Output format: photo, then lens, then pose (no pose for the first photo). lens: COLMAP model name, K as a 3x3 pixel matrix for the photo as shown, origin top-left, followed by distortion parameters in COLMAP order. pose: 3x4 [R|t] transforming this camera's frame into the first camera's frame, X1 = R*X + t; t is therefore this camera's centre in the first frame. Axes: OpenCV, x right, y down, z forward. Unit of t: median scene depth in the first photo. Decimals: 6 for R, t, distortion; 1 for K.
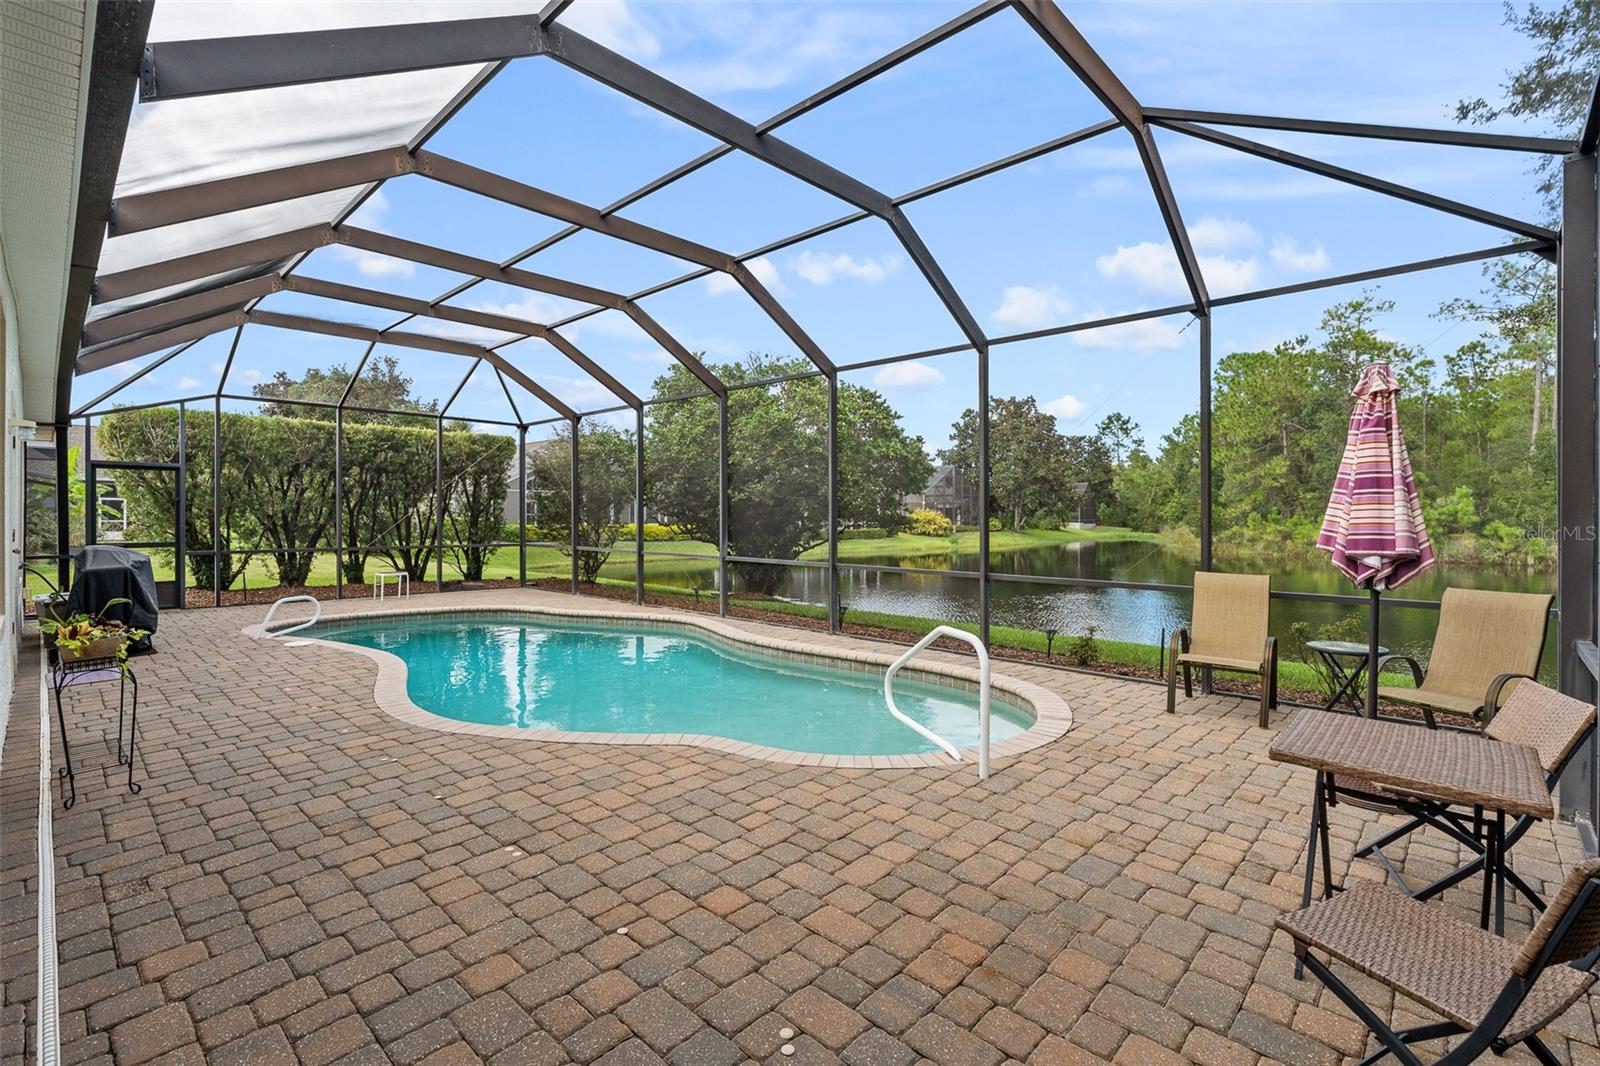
lens RADIAL K [[723.7, 0, 793.6], [0, 723.7, 517.8], [0, 0, 1]] dist [-0.006228, 0.002000]
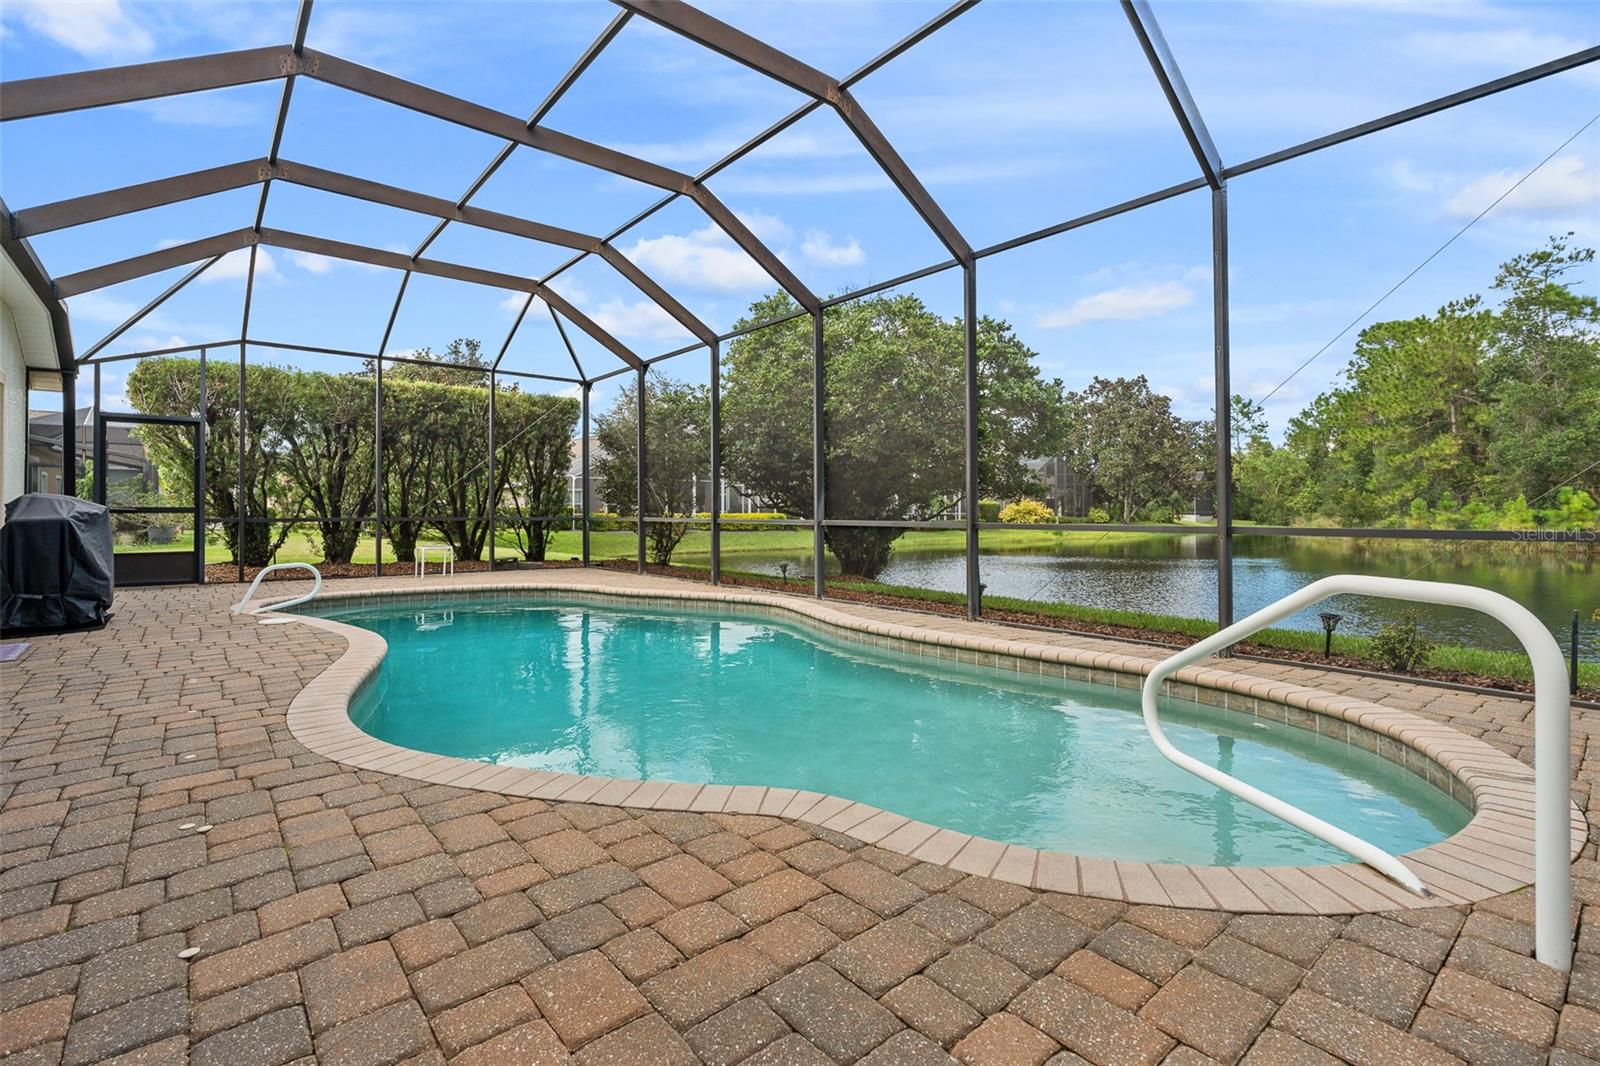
lens RADIAL K [[723.7, 0, 789.6], [0, 723.7, 508.4], [0, 0, 1]] dist [-0.006228, 0.002000]
pose [[0.992661, -0.004724, -0.120834, -0.028227], [0.003502, 0.999941, -0.010325, 0.040026], [0.120876, 0.009826, 0.992619, 0.186181]]
